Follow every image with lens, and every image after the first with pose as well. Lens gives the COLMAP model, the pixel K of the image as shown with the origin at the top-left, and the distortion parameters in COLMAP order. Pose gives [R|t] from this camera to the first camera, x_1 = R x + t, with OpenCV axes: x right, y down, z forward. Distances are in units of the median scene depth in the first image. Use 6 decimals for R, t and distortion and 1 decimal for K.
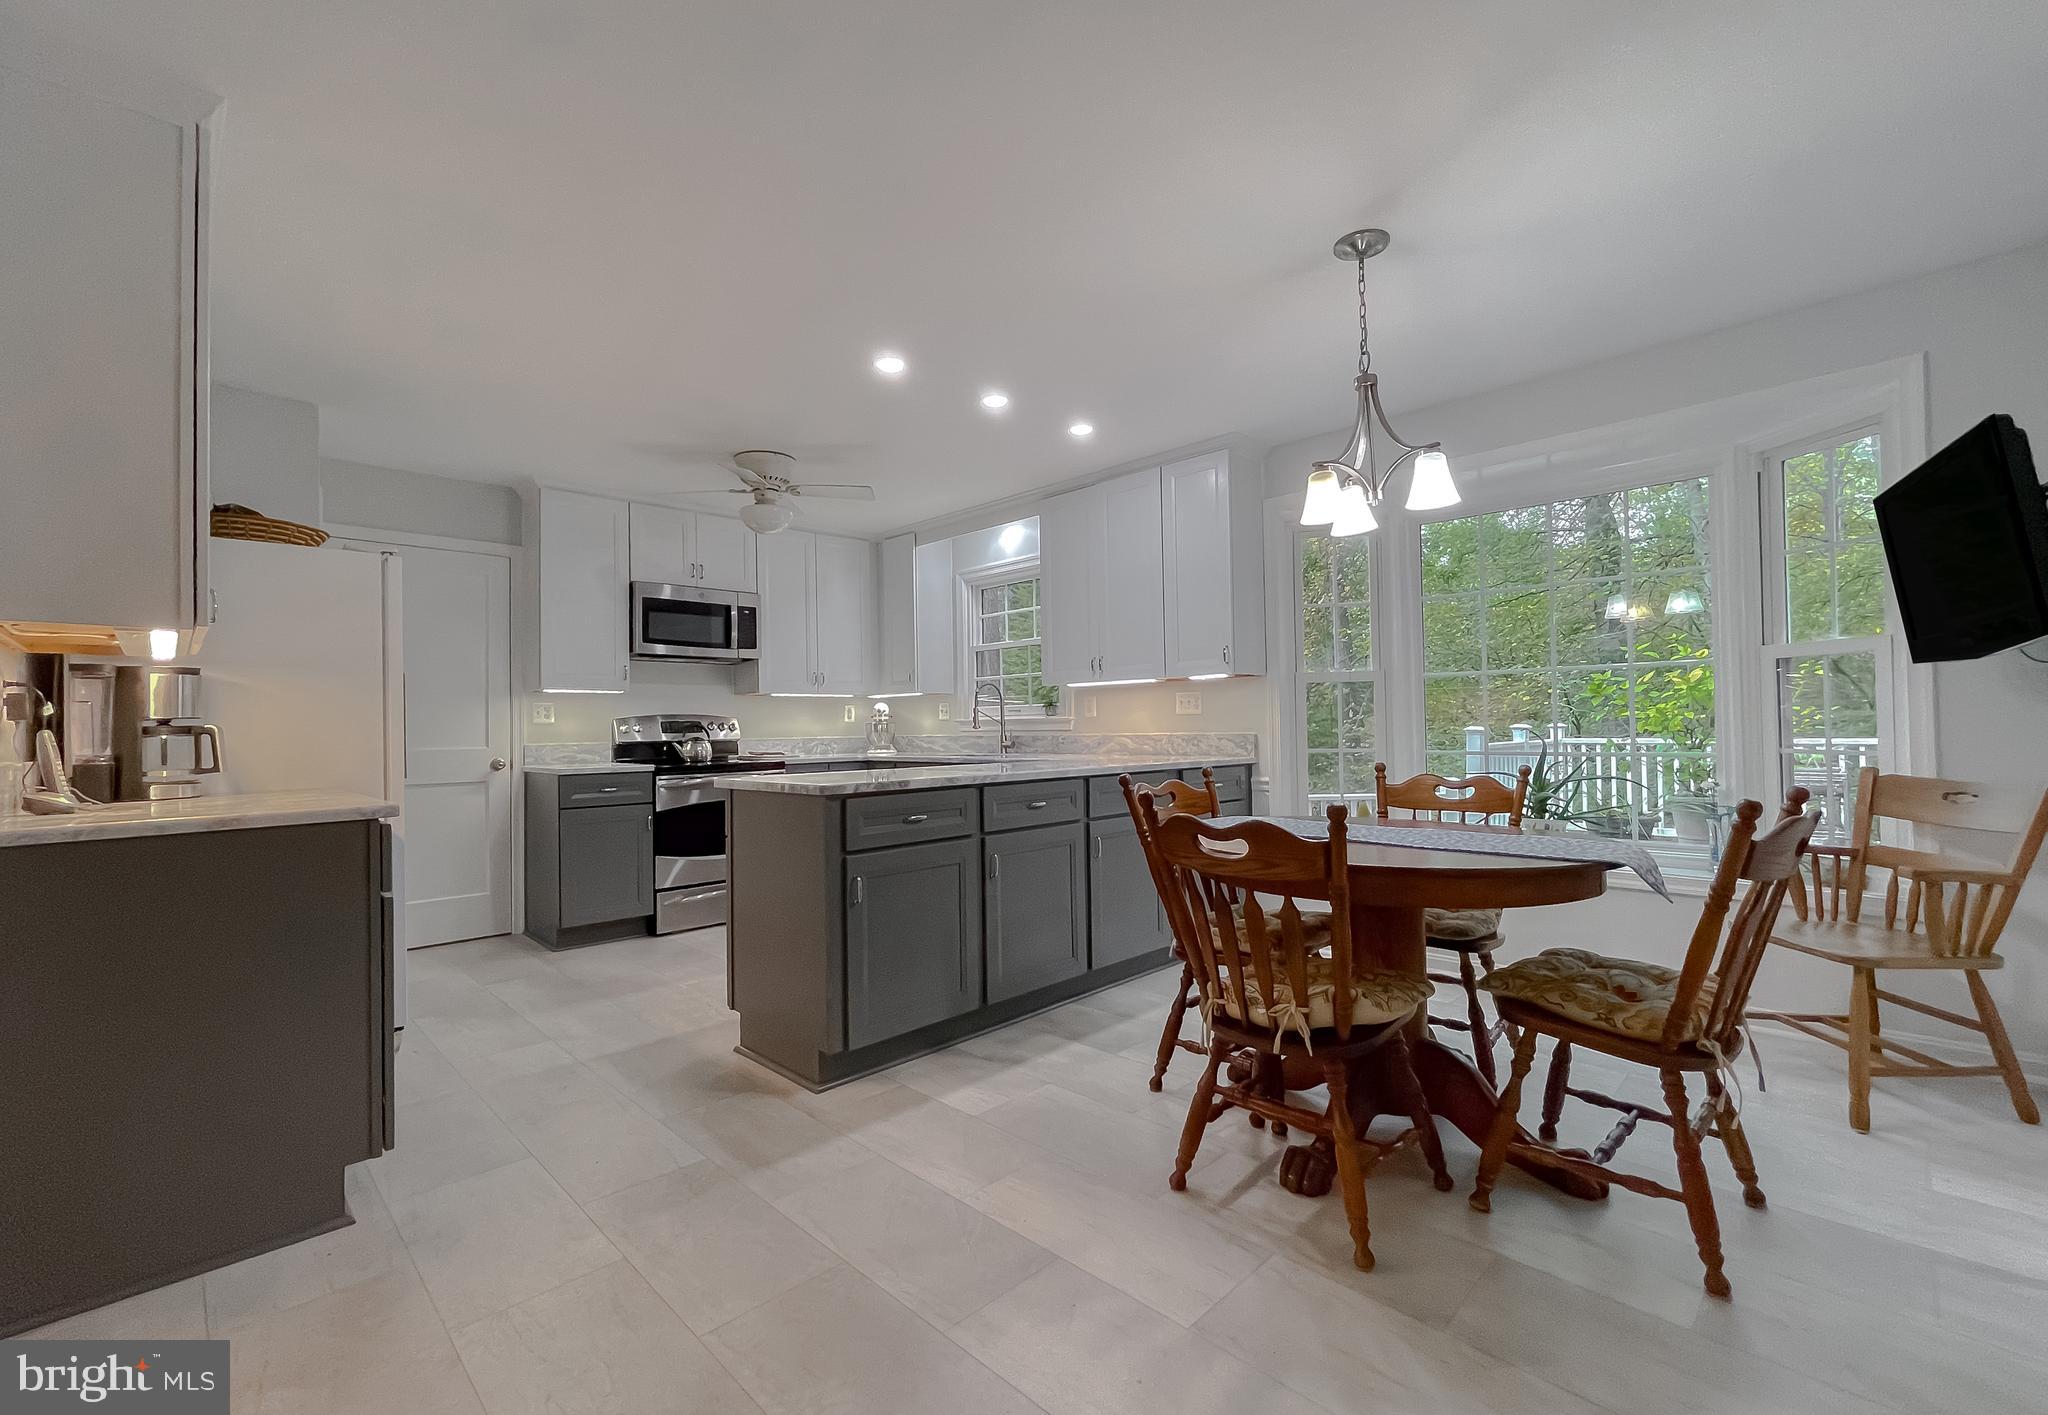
lens RADIAL K [[864.2, 0, 1015.5], [0, 864.2, 711.1], [0, 0, 1]] dist [-0.003703, 0.001881]
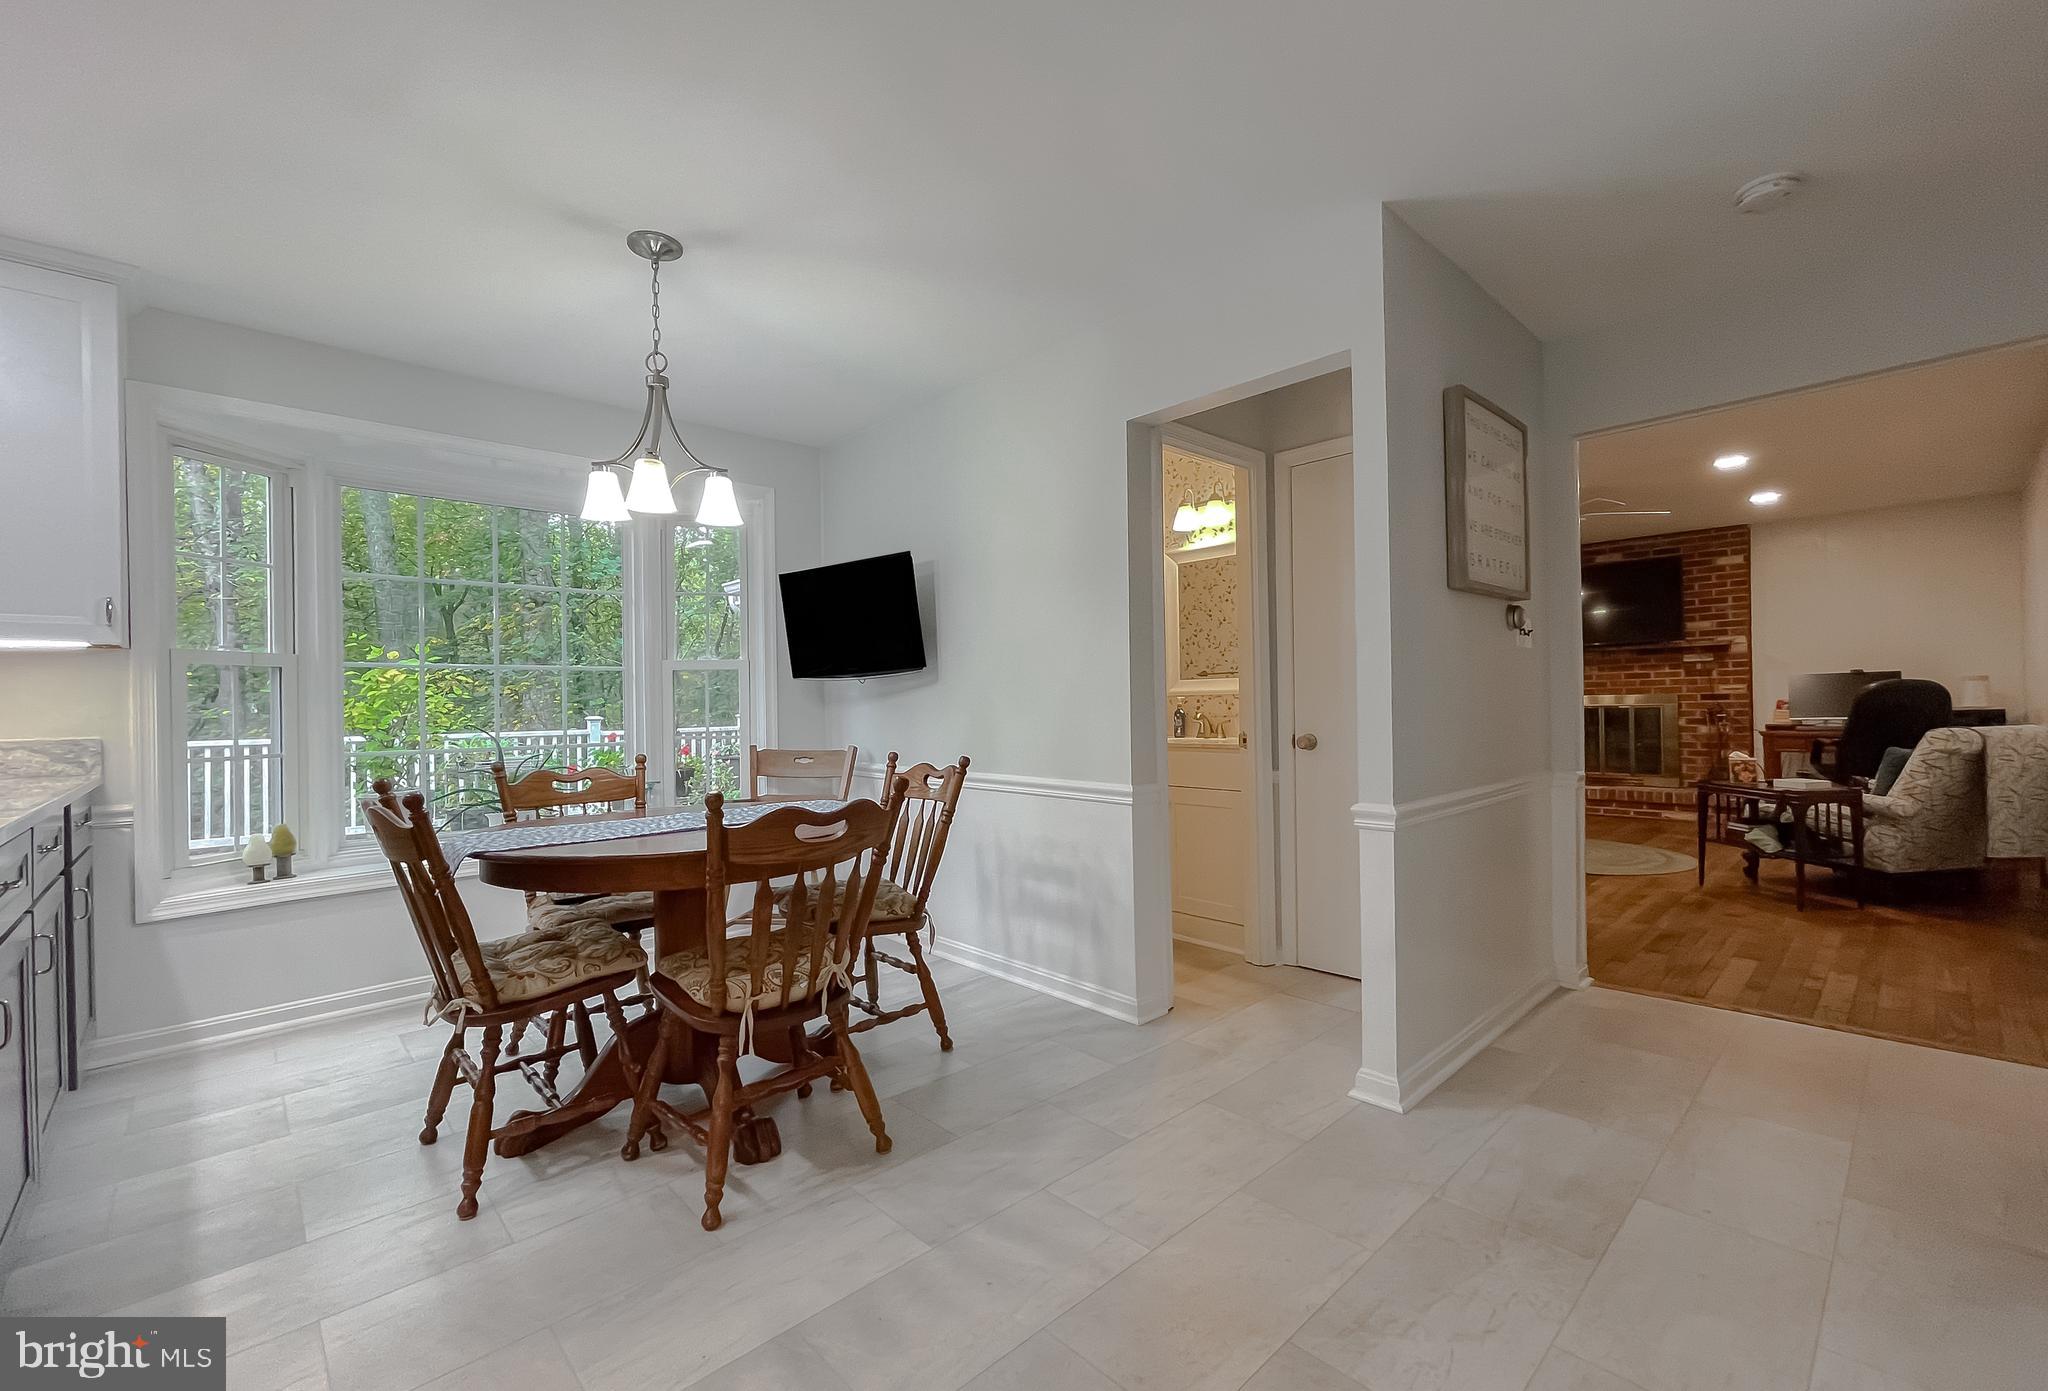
lens RADIAL K [[856.5, 0, 1022.5], [0, 856.5, 698.1], [0, 0, 1]] dist [-0.001563, 0.000475]
pose [[0.026852, 0.019612, 0.999447, -0.333520], [-0.003548, 0.999803, -0.019523, 0.006279], [-0.999633, -0.003022, 0.026916, 0.305990]]
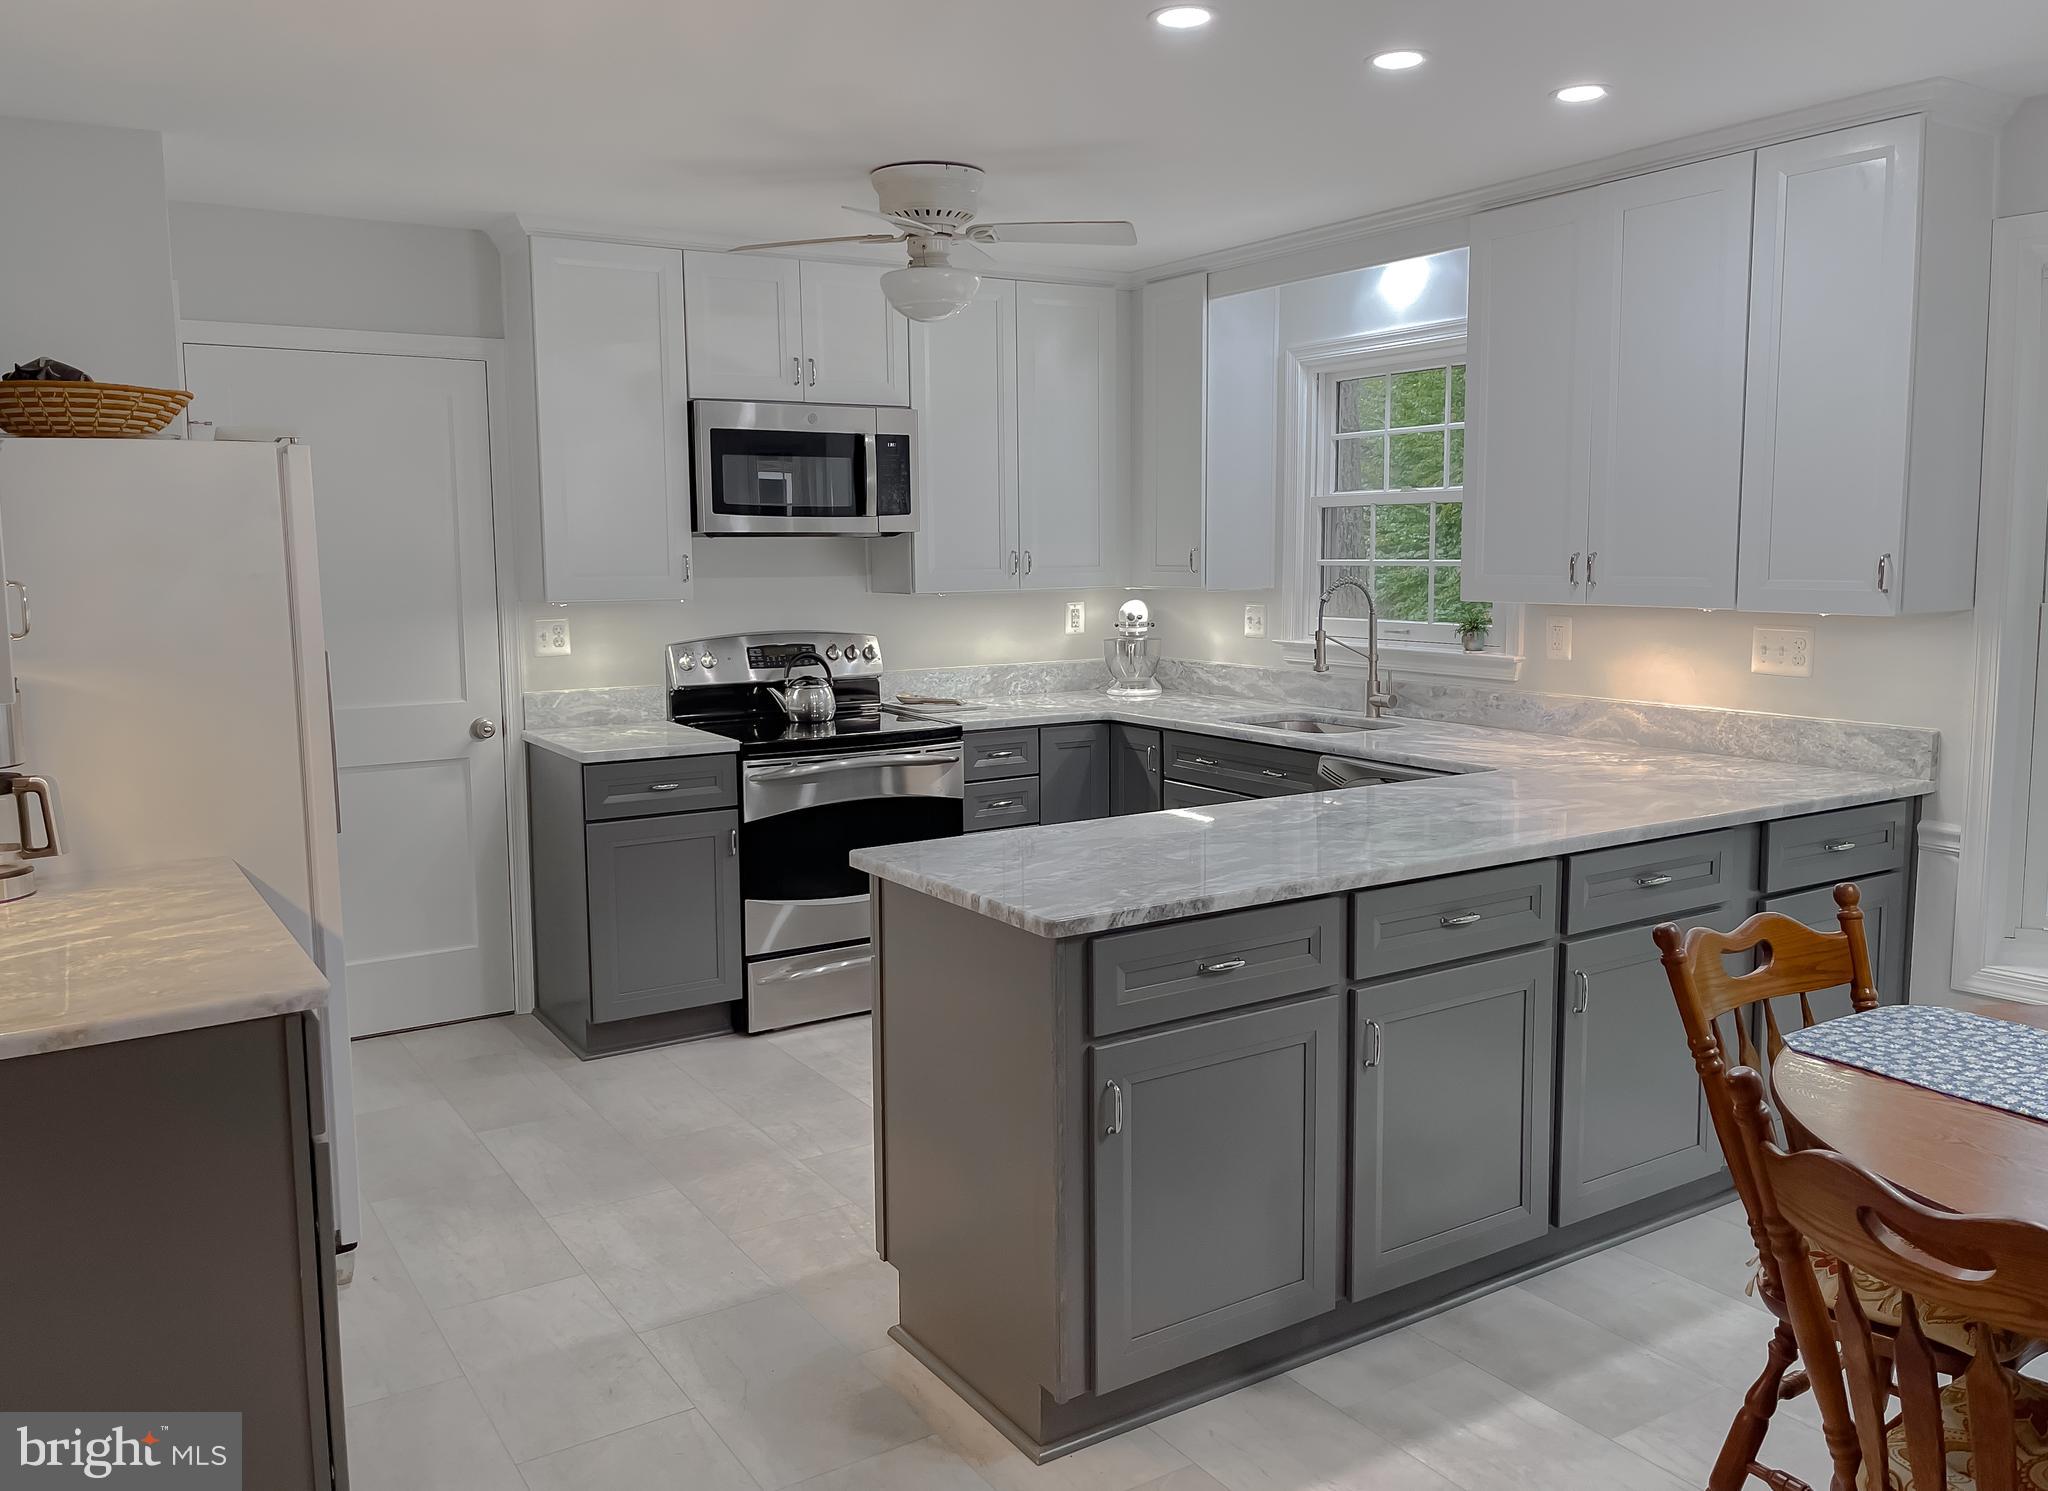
lens RADIAL K [[1588.0, 0, 1017.0], [0, 1588.0, 718.8], [0, 0, 1]] dist [0.061407, -0.056184]
pose [[0.976659, 0.030484, -0.212620, -0.024695], [-0.001430, 0.990778, 0.135486, -0.098726], [0.214790, -0.132020, 0.967696, 0.045367]]
